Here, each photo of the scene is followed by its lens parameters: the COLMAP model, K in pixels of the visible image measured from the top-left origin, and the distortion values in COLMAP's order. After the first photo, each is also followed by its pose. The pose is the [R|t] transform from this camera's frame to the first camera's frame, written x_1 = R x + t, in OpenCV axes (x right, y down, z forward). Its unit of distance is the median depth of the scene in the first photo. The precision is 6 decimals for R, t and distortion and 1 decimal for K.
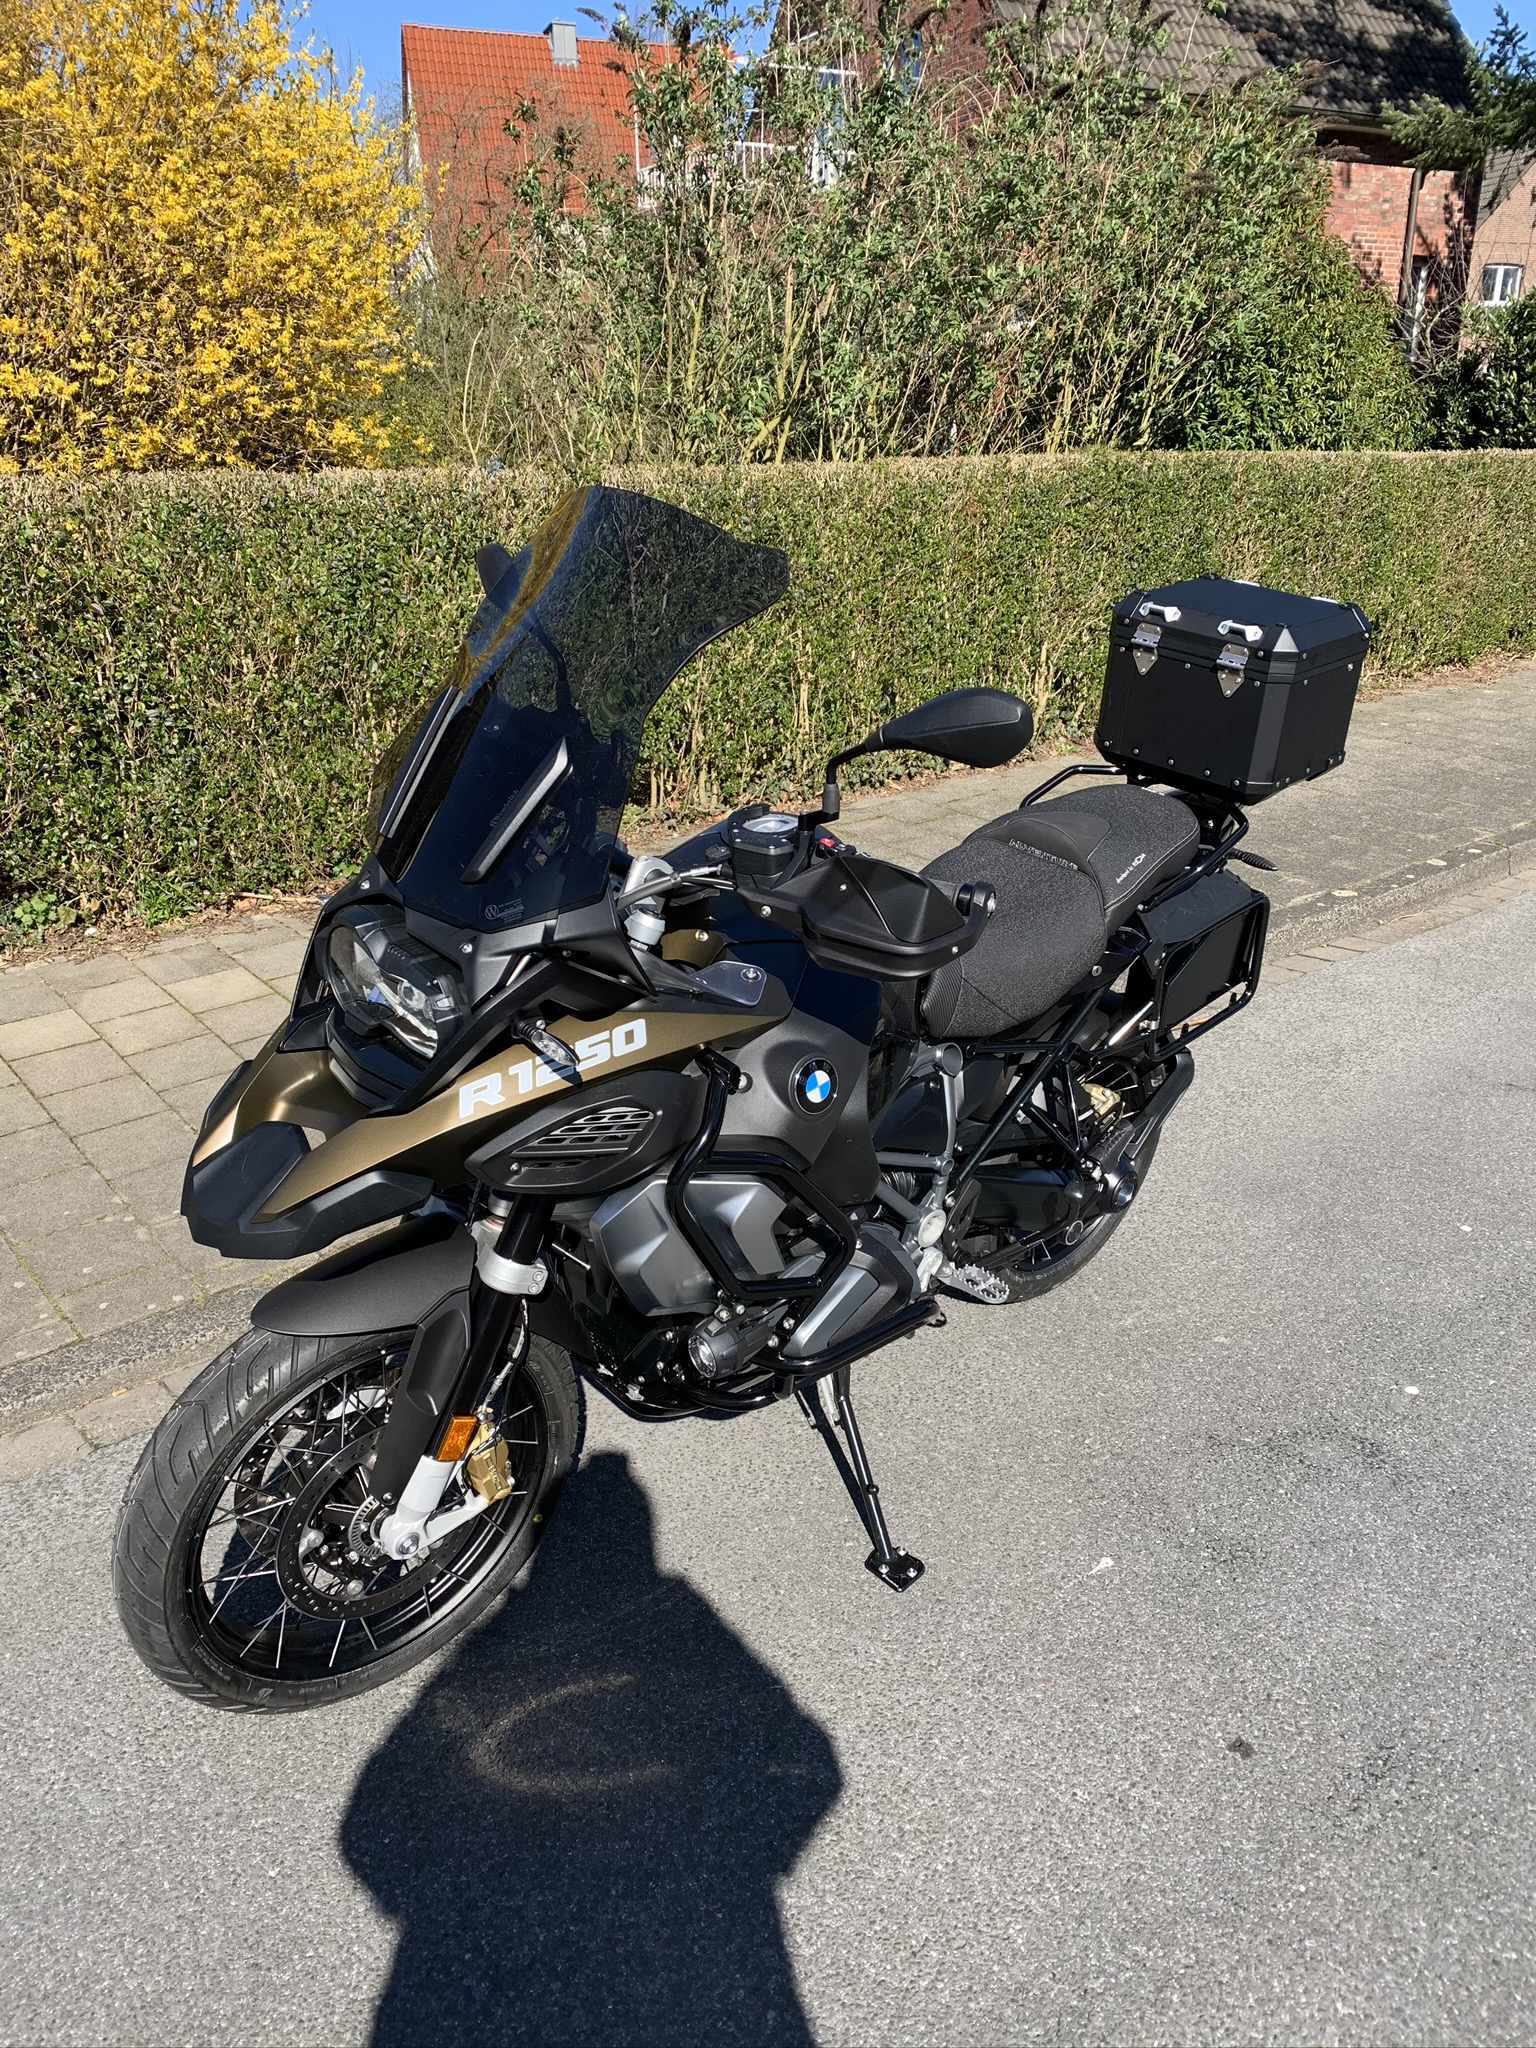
lens RADIAL K [[1545.1, 0, 765.9], [0, 1545.1, 1024.5], [0, 0, 1]] dist [-0.009255, 0.001664]
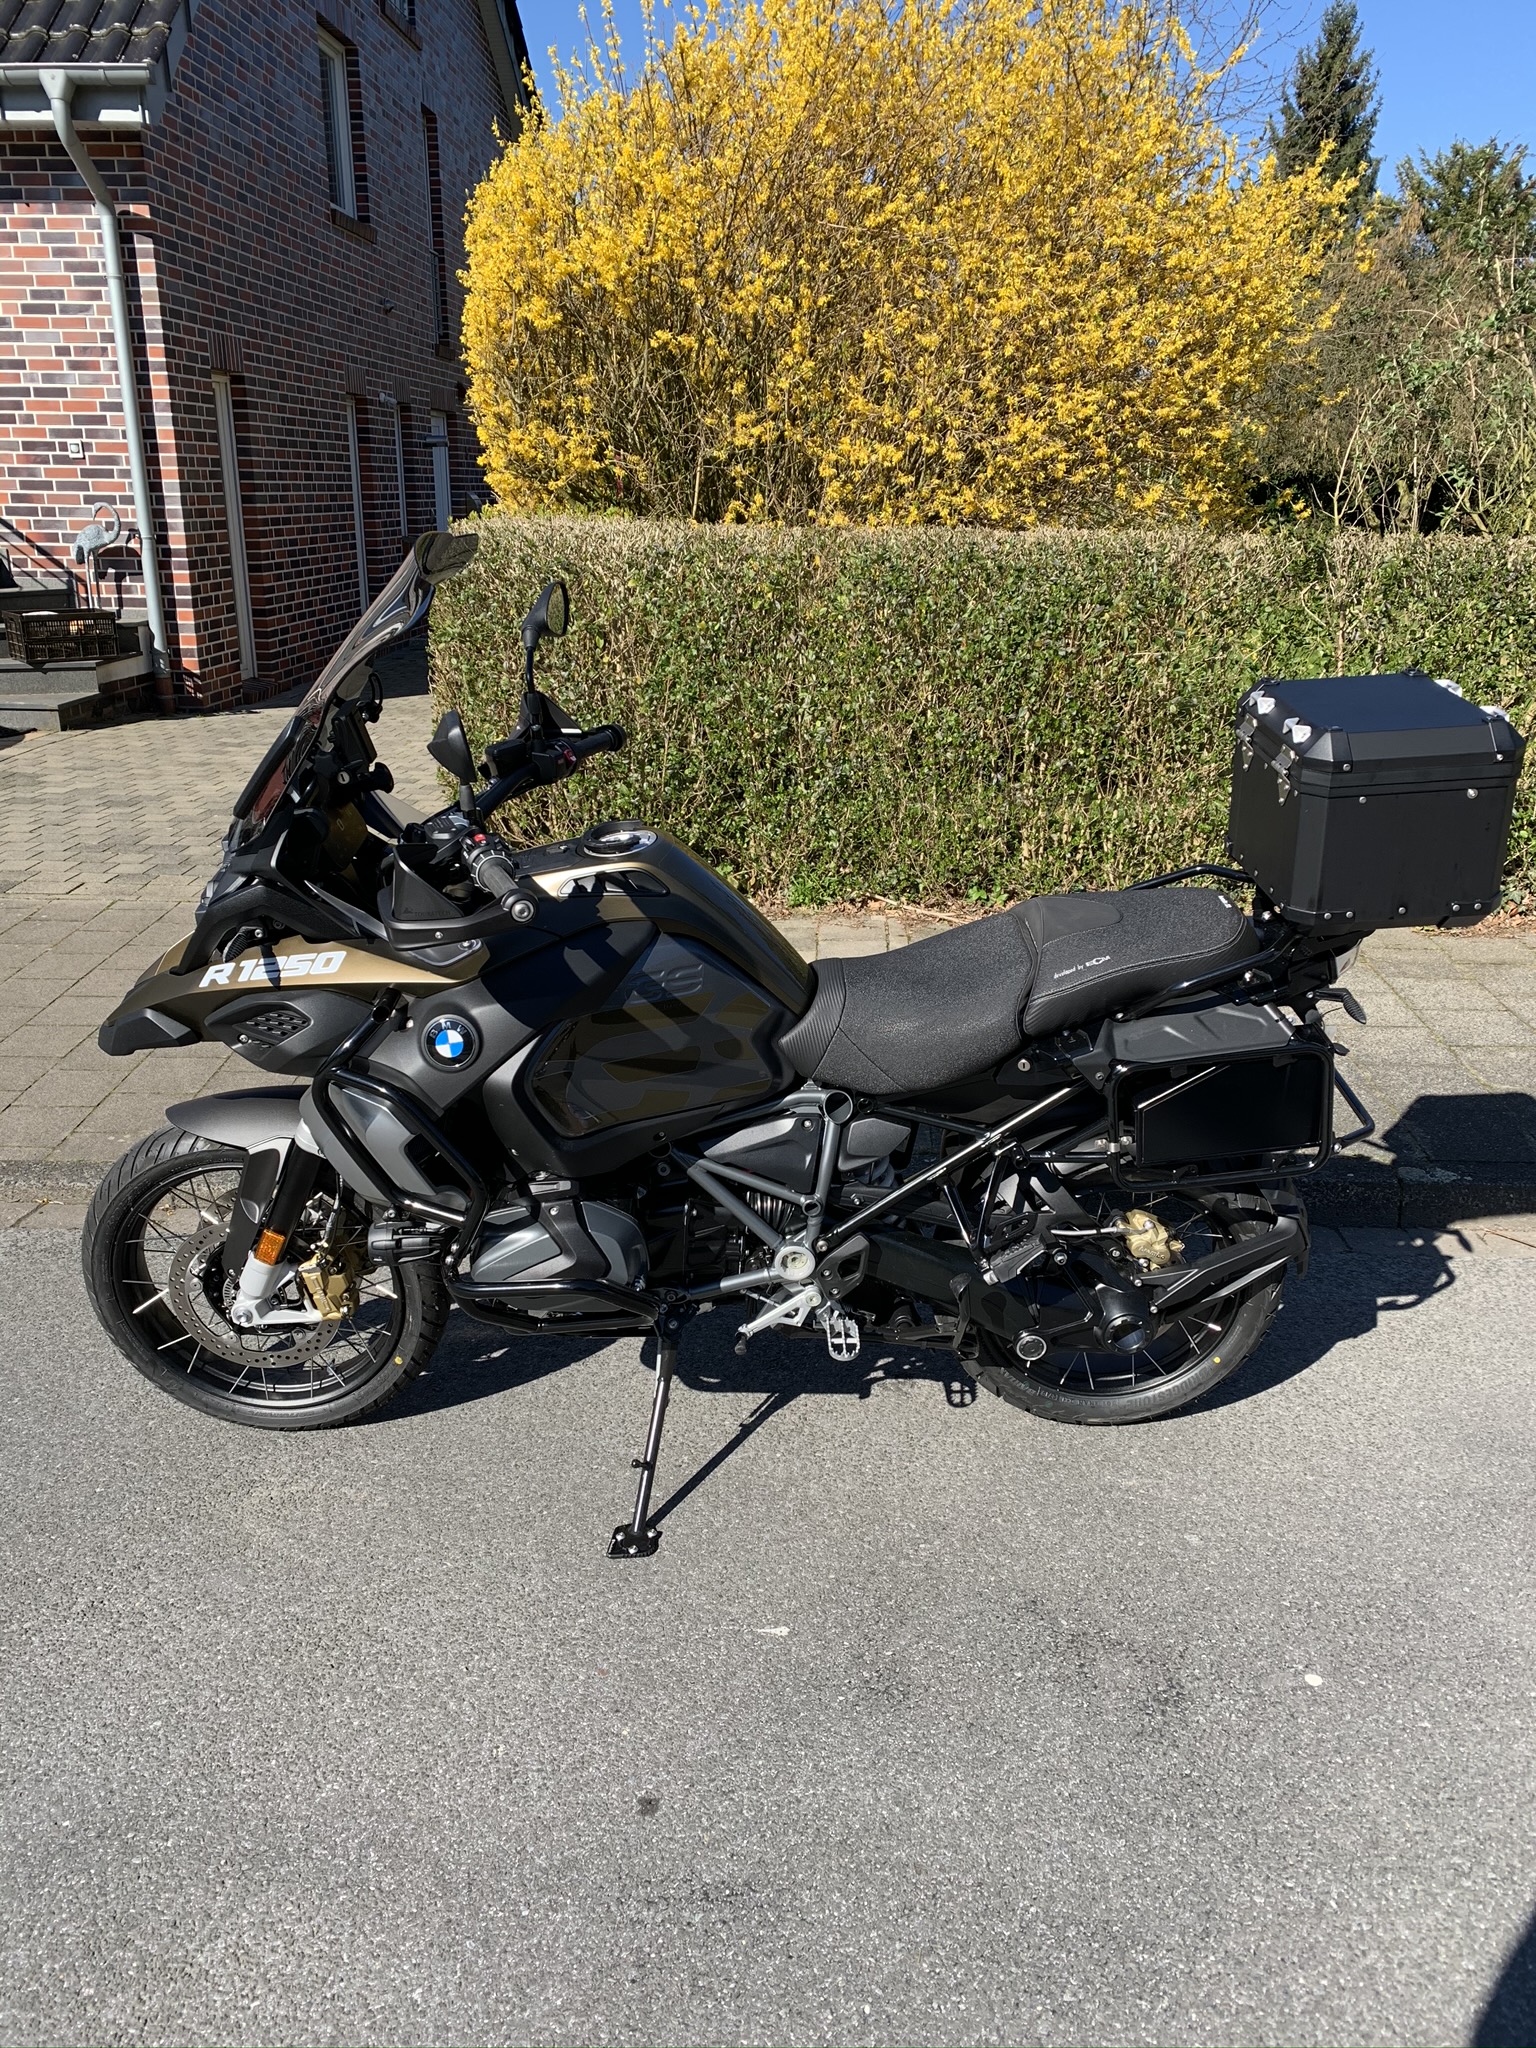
lens RADIAL K [[1545.1, 0, 766.0], [0, 1545.1, 1021.6], [0, 0, 1]] dist [-0.009255, 0.001664]
pose [[0.741538, 0.225764, -0.631785, 0.676326], [-0.249874, 0.966869, 0.052222, -0.069429], [0.622643, 0.119141, 0.773383, 0.168698]]
